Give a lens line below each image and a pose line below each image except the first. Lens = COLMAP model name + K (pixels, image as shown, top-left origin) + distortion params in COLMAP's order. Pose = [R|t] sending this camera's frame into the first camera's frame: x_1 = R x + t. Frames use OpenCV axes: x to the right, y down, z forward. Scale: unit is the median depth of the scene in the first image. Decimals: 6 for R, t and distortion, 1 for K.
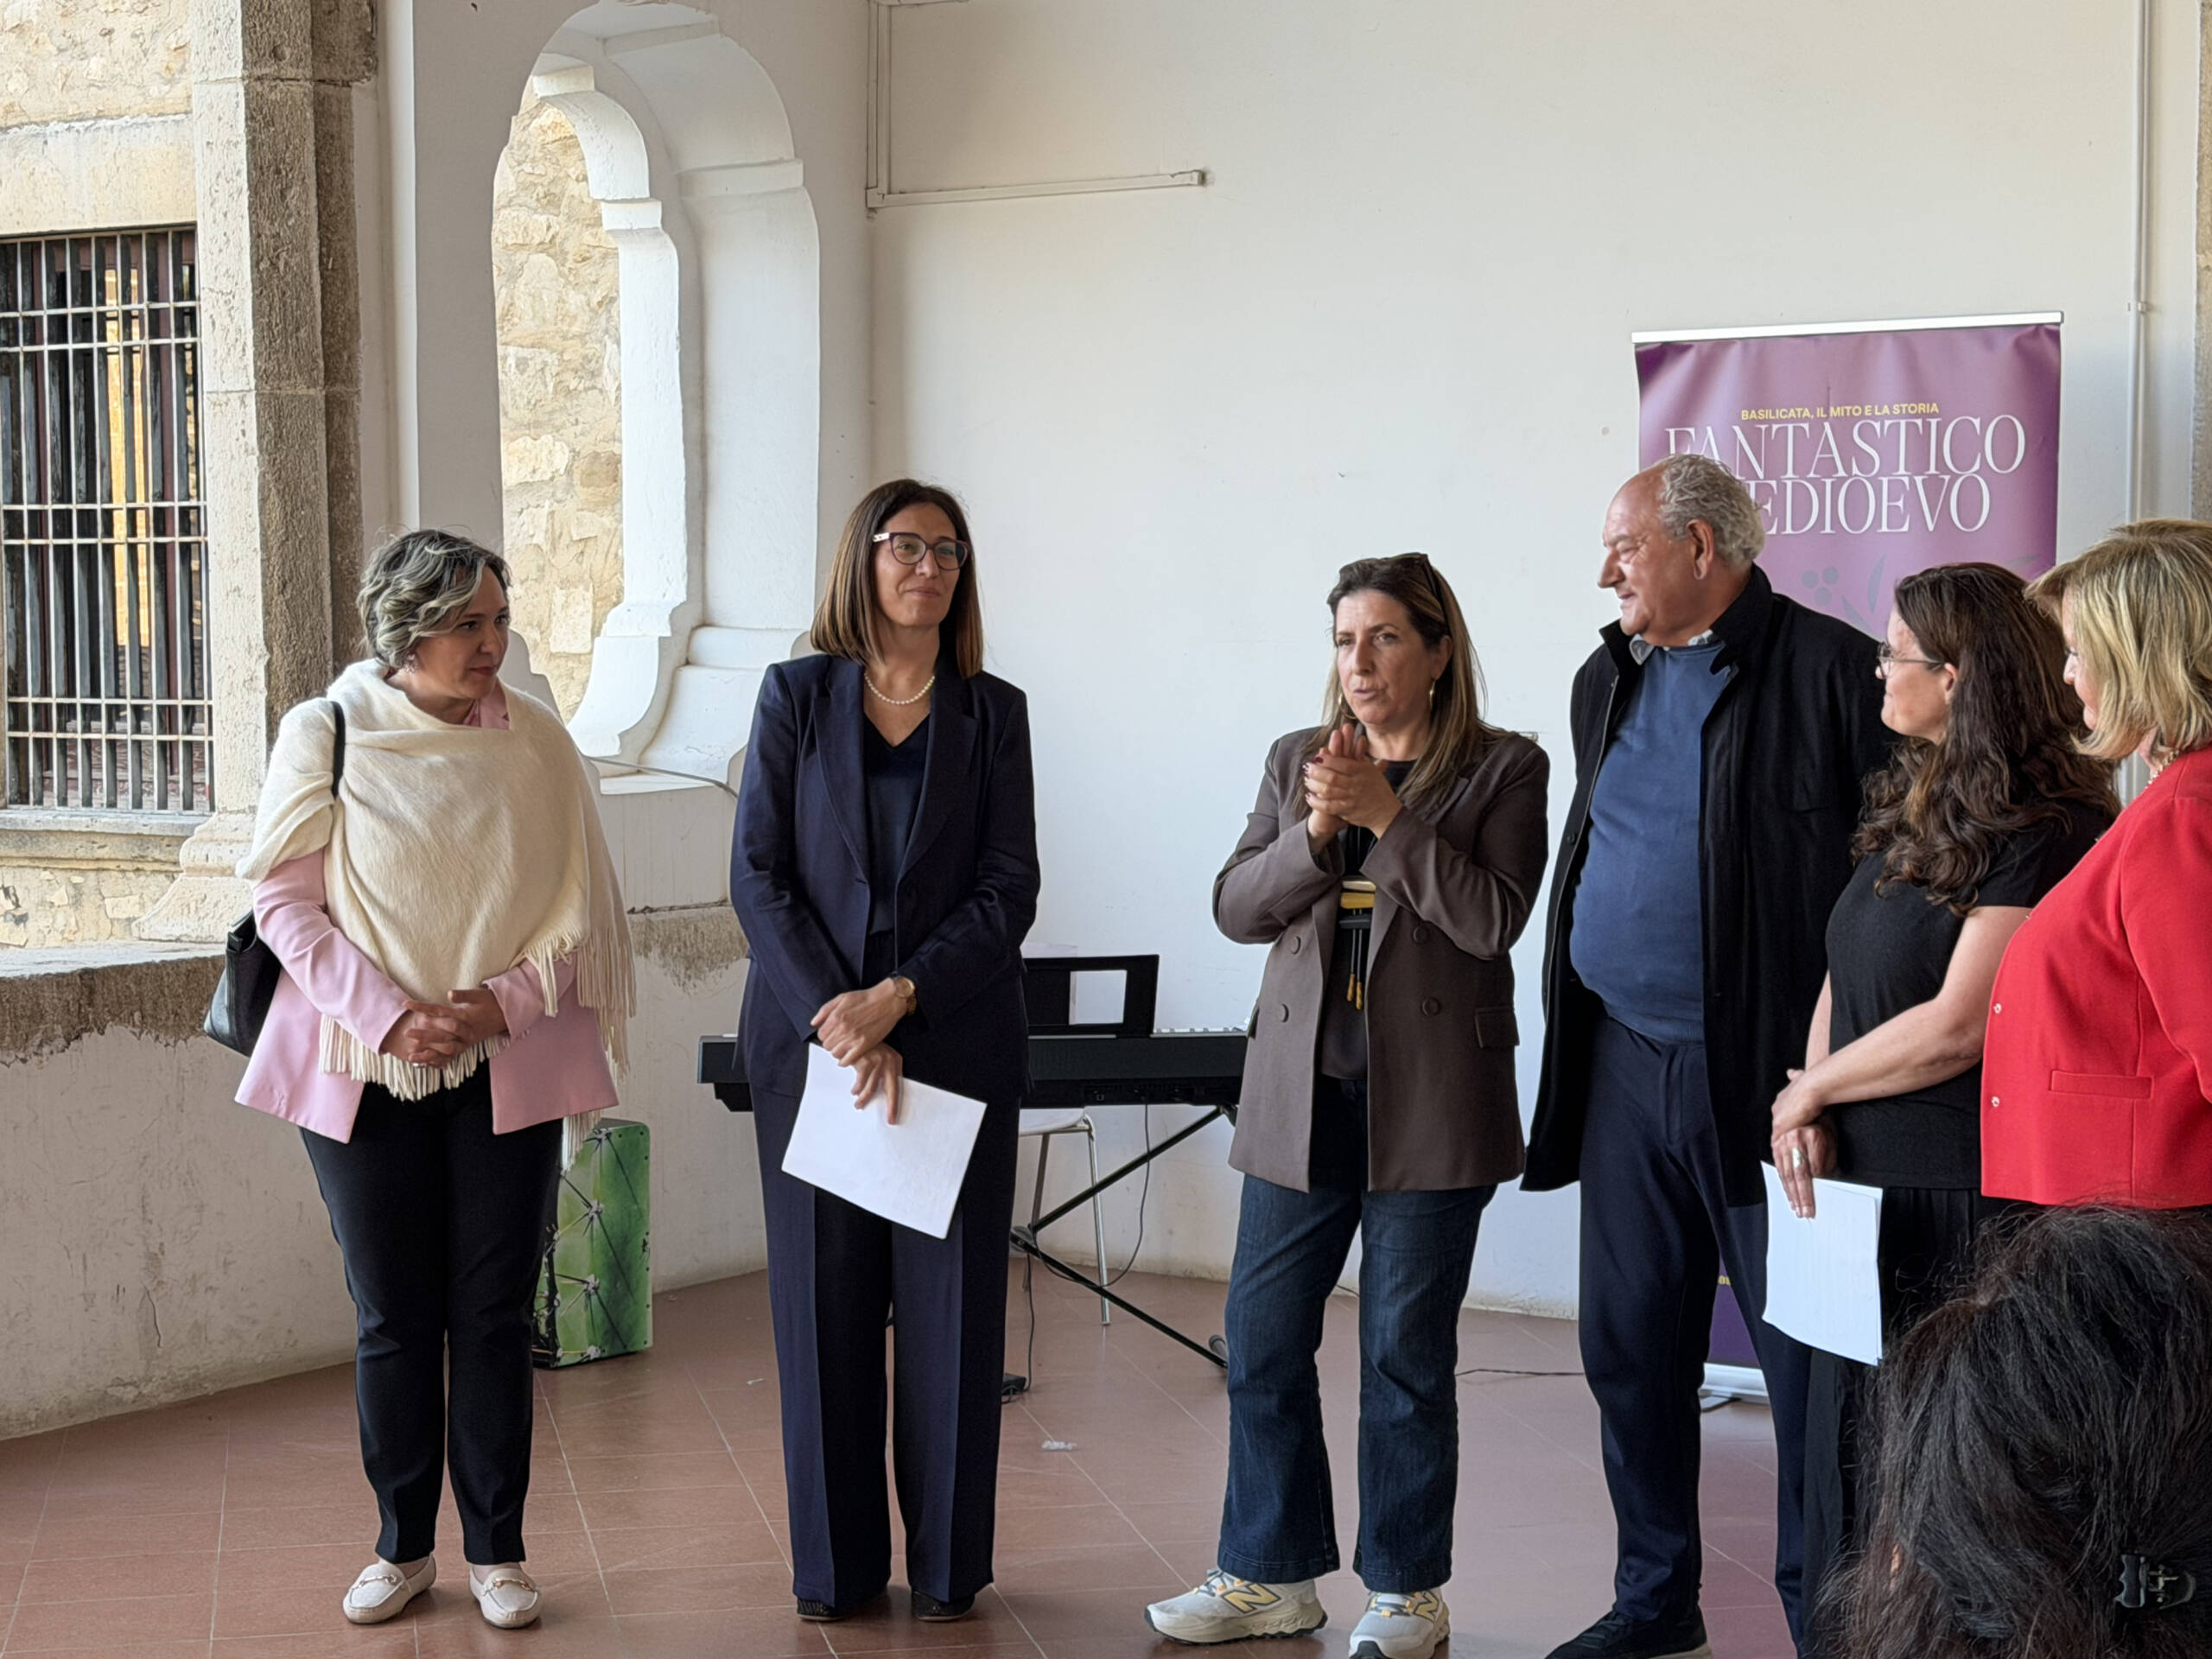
lens RADIAL K [[4081.6, 0, 1093.8], [0, 4081.6, 863.3], [0, 0, 1]] dist [0.111921, 0.168122]
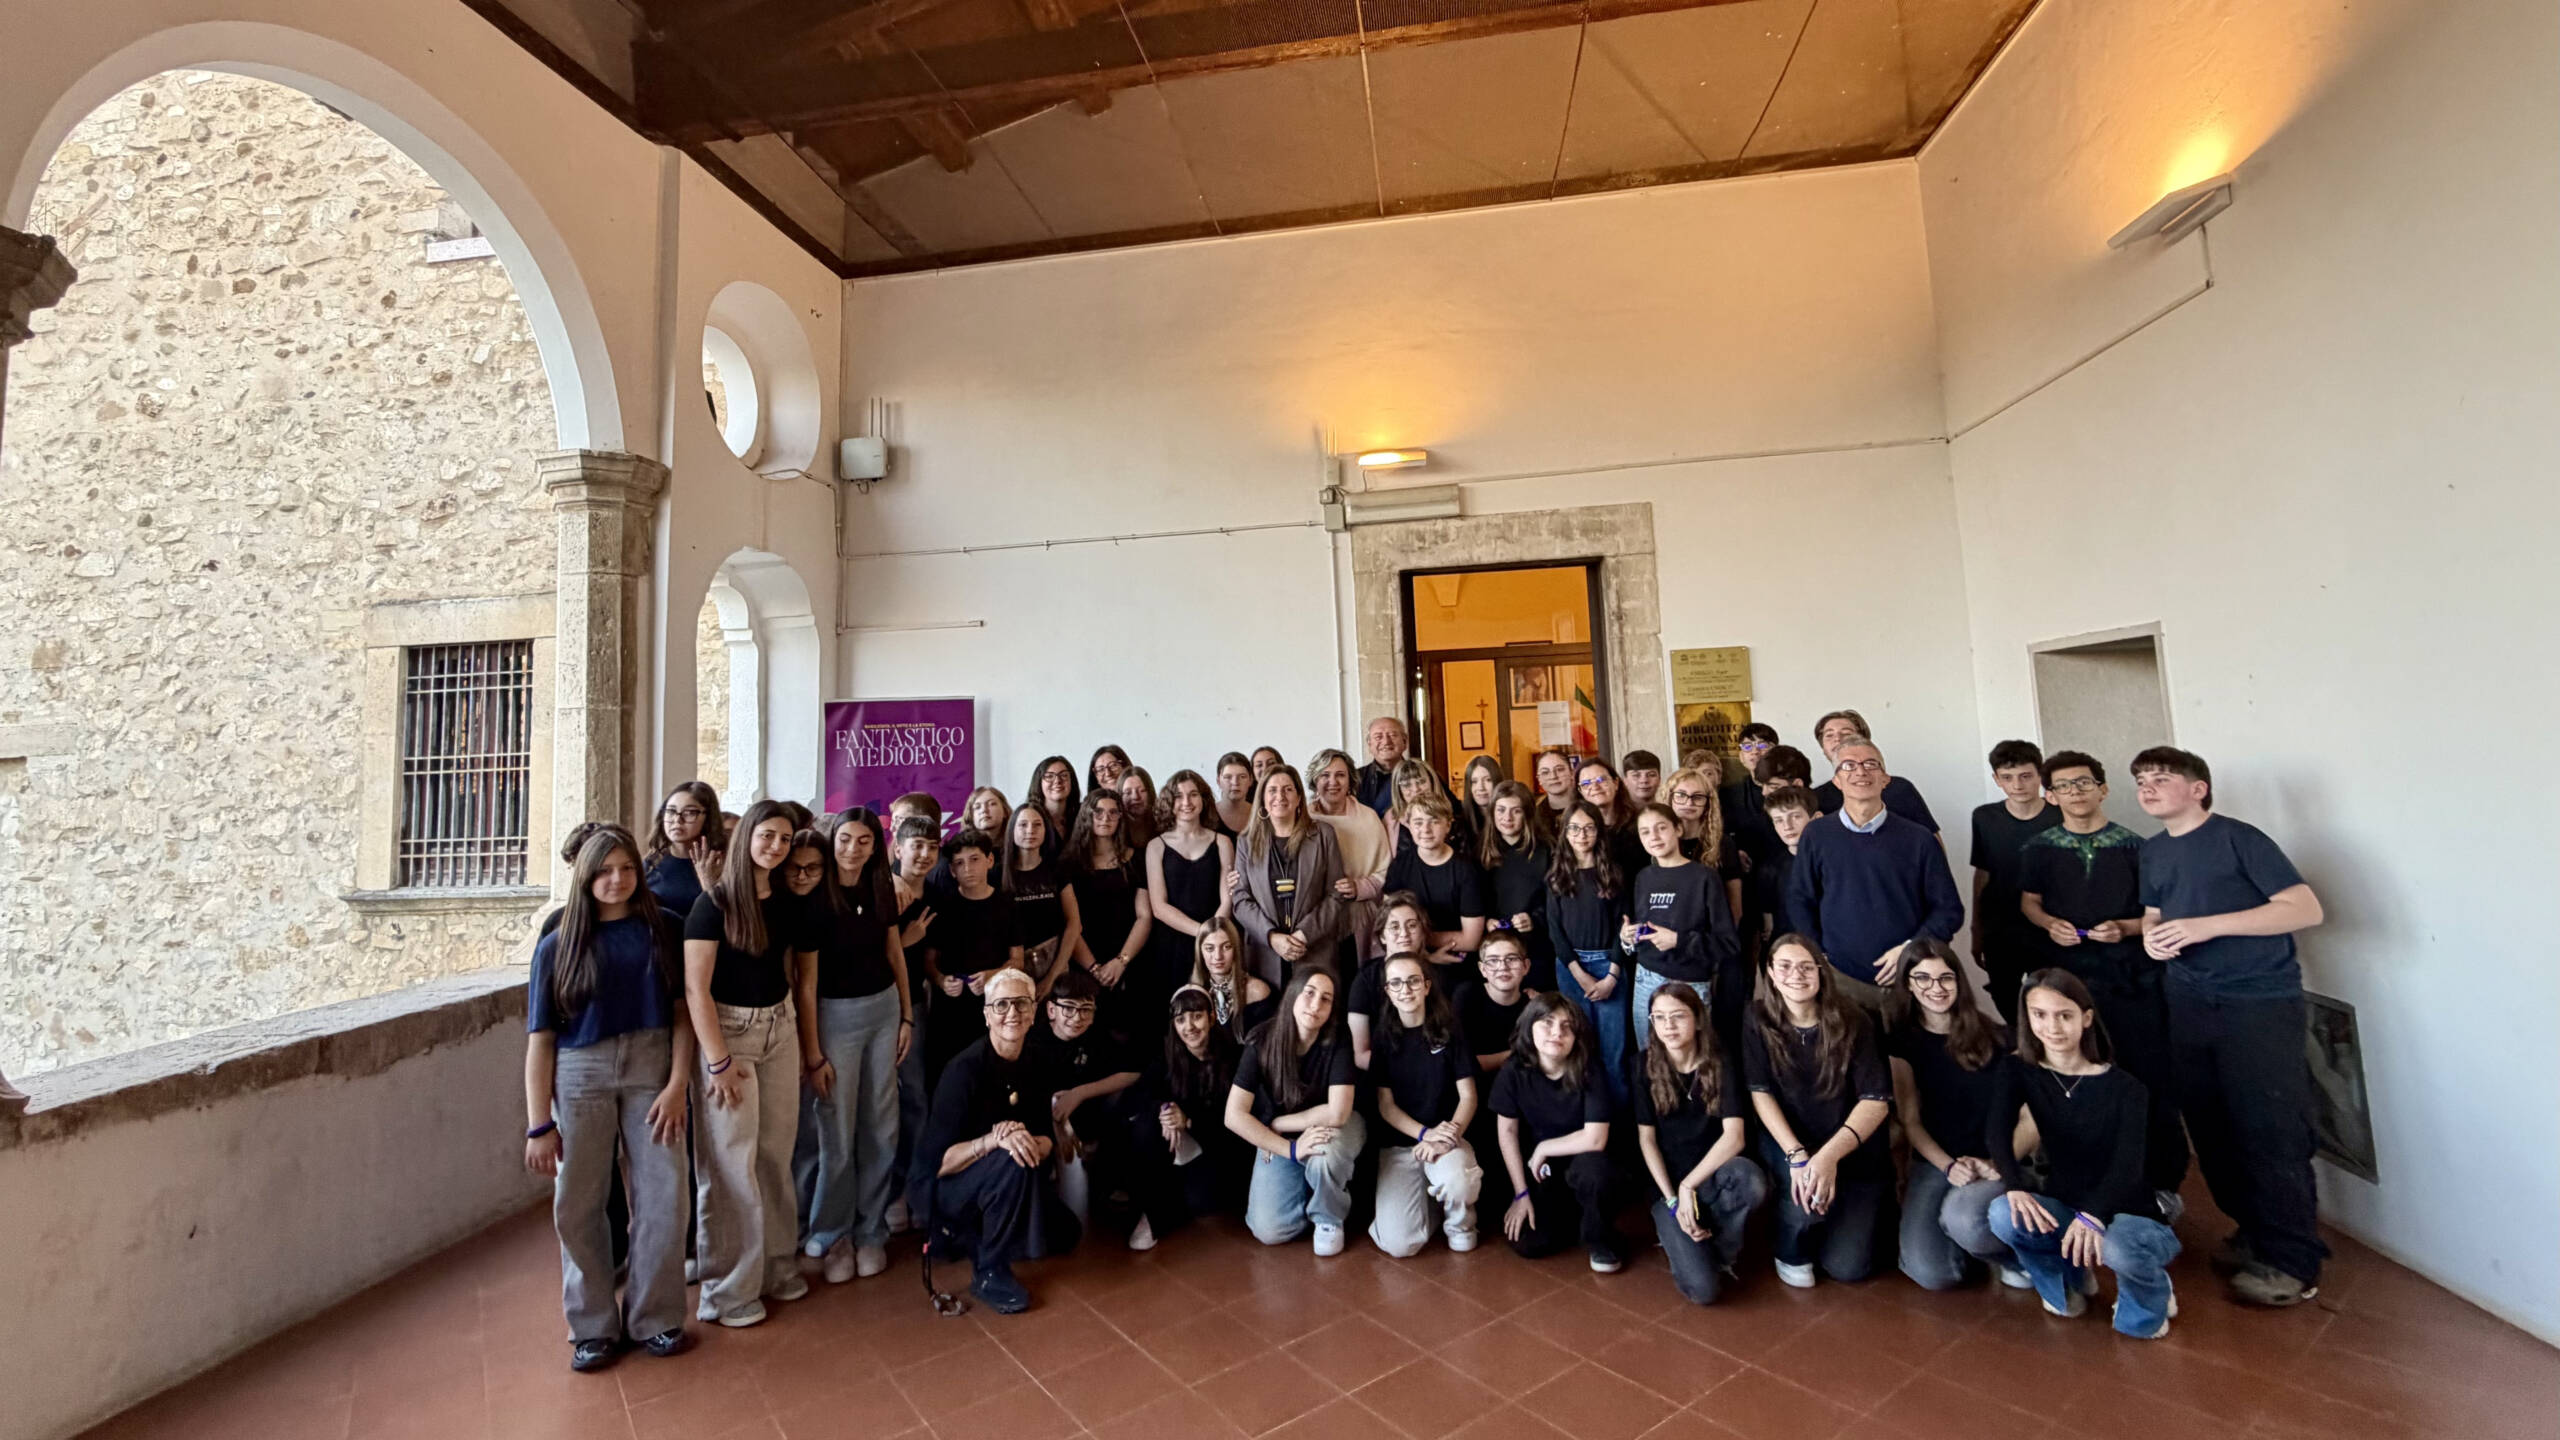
lens RADIAL K [[1124.9, 0, 1278.1], [0, 1124.9, 630.9], [0, 0, 1]] dist [0.001321, -0.001241]
pose [[0.902997, 0.015588, 0.429364, -0.126922], [0.059836, 0.985040, -0.161604, -0.034302], [-0.425460, 0.171620, 0.888555, 0.284077]]
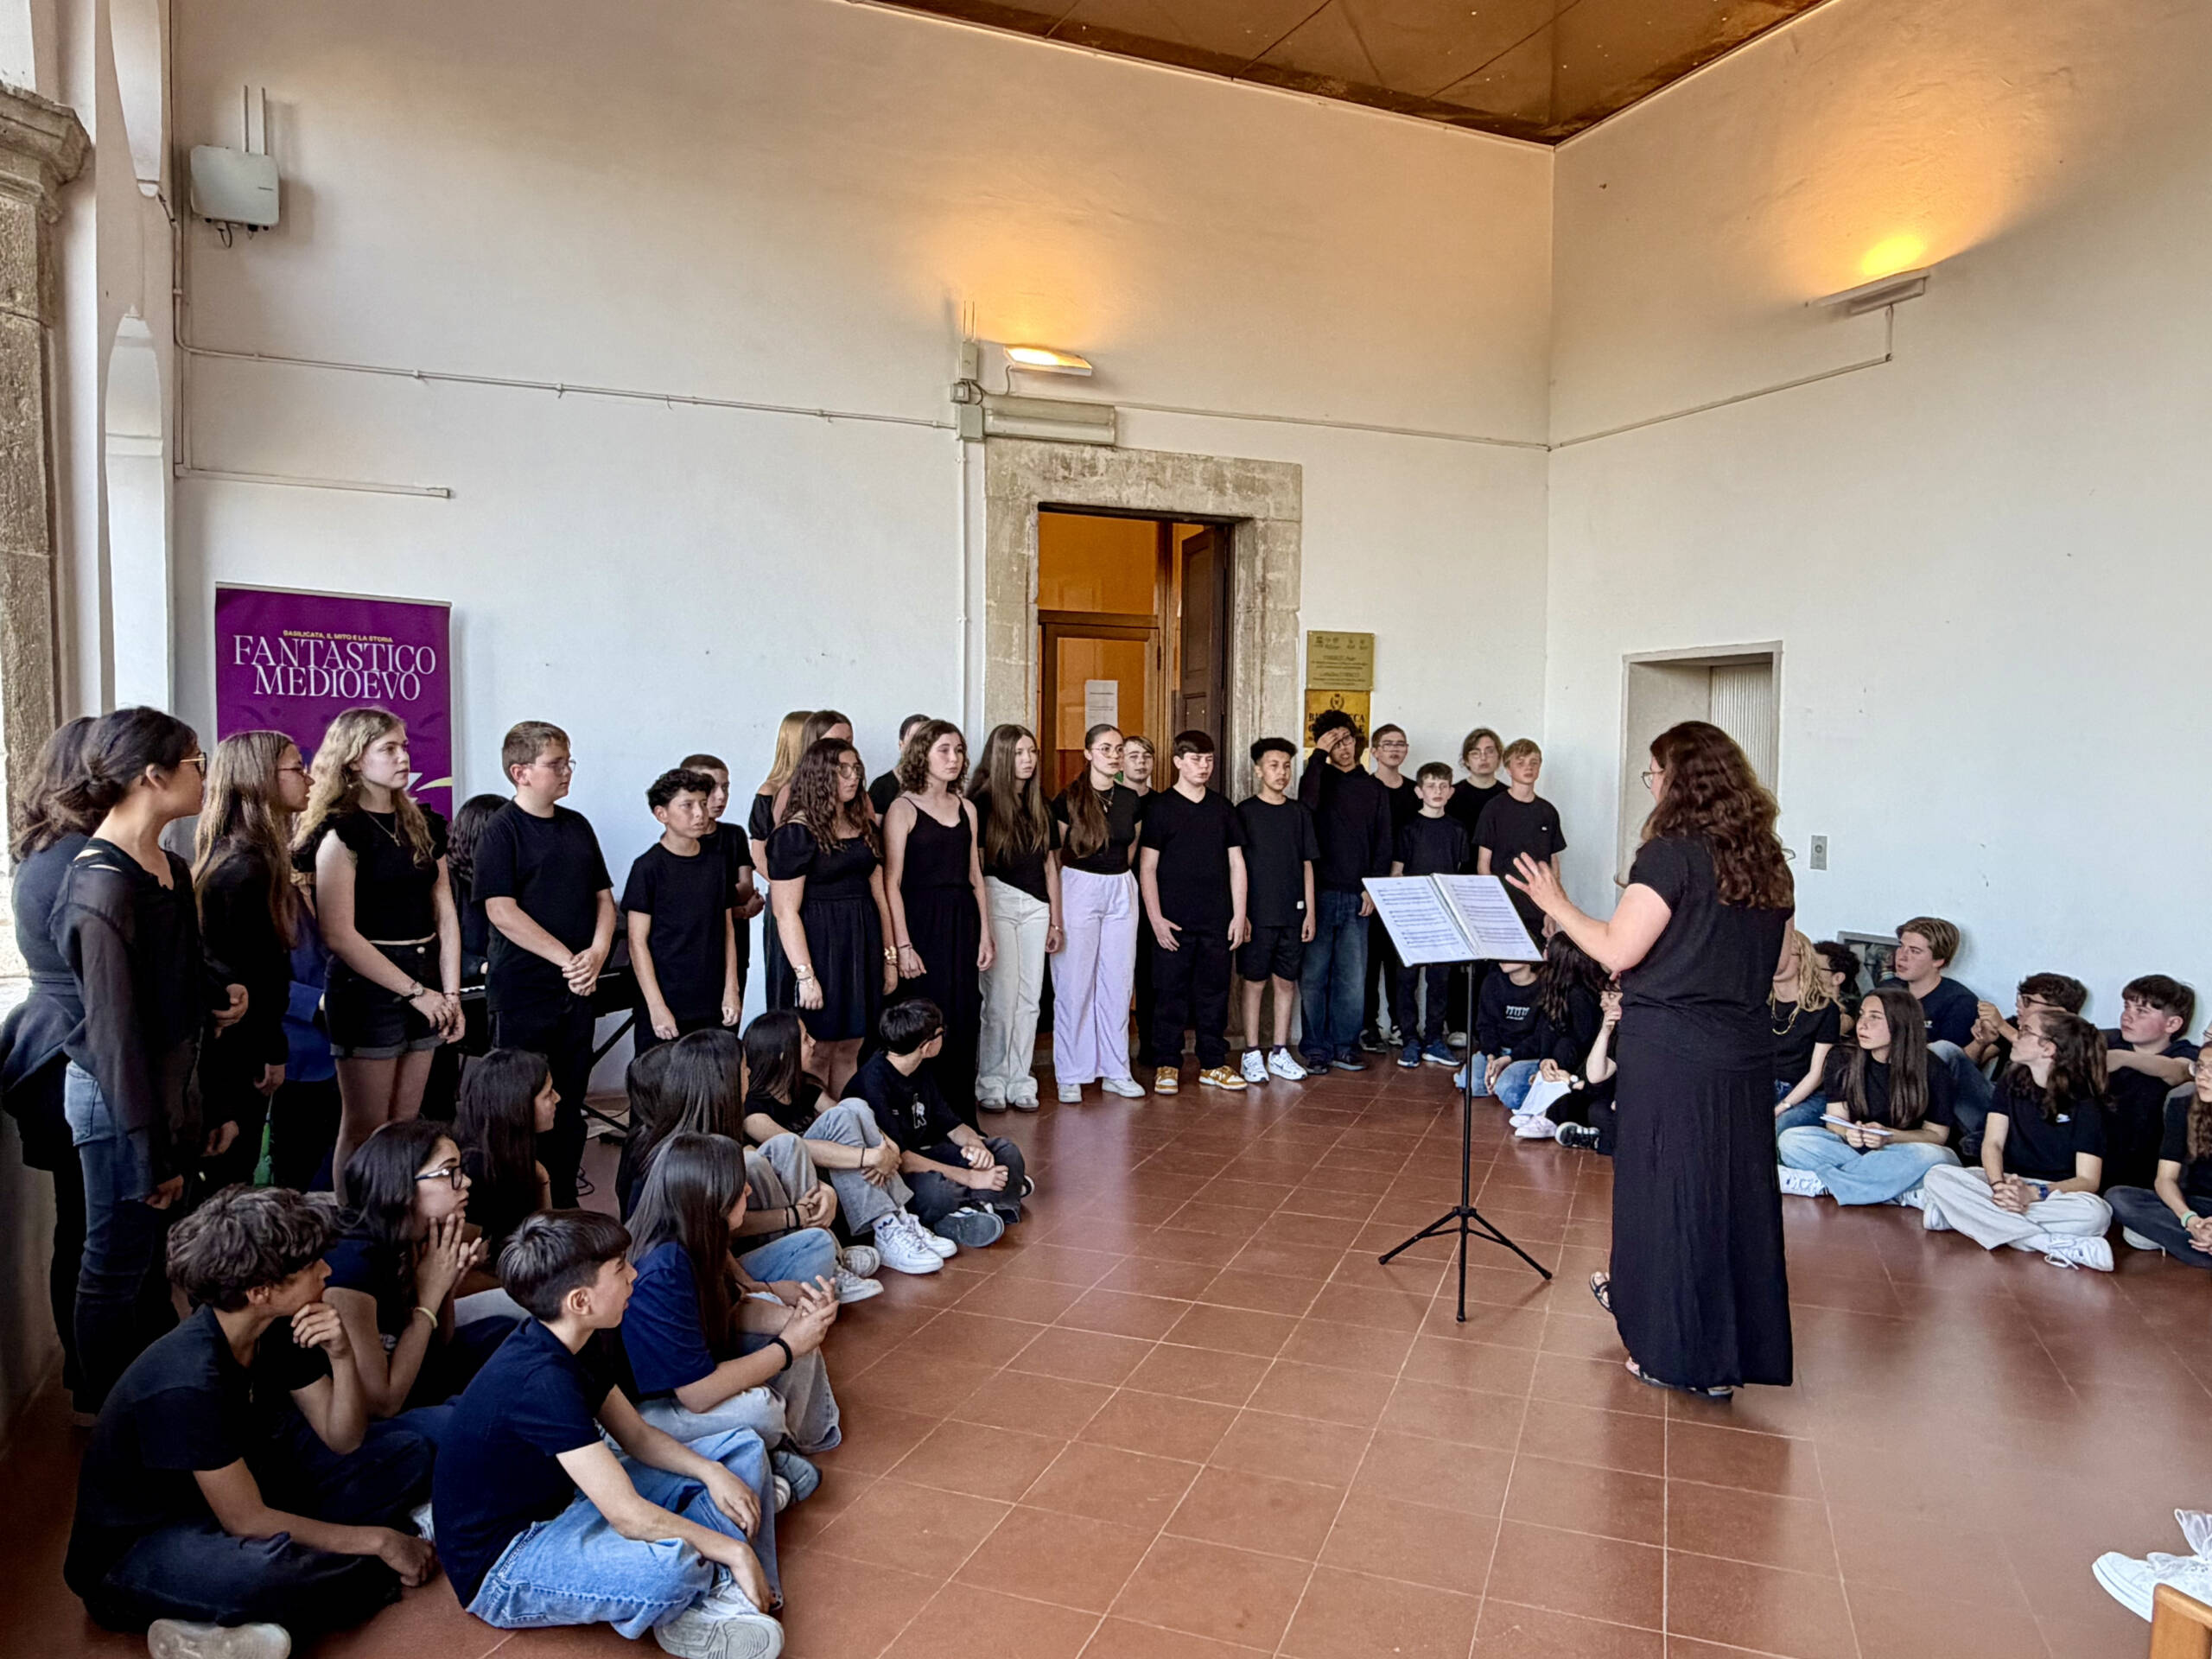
lens RADIAL K [[1507.1, 0, 1100.7], [0, 1507.1, 843.8], [0, 0, 1]] dist [-0.002207, 0.000524]
pose [[0.525488, -0.036266, 0.850027, -0.426036], [0.038214, 0.999089, 0.019002, -0.018100], [-0.849942, 0.022498, 0.526396, 0.456887]]
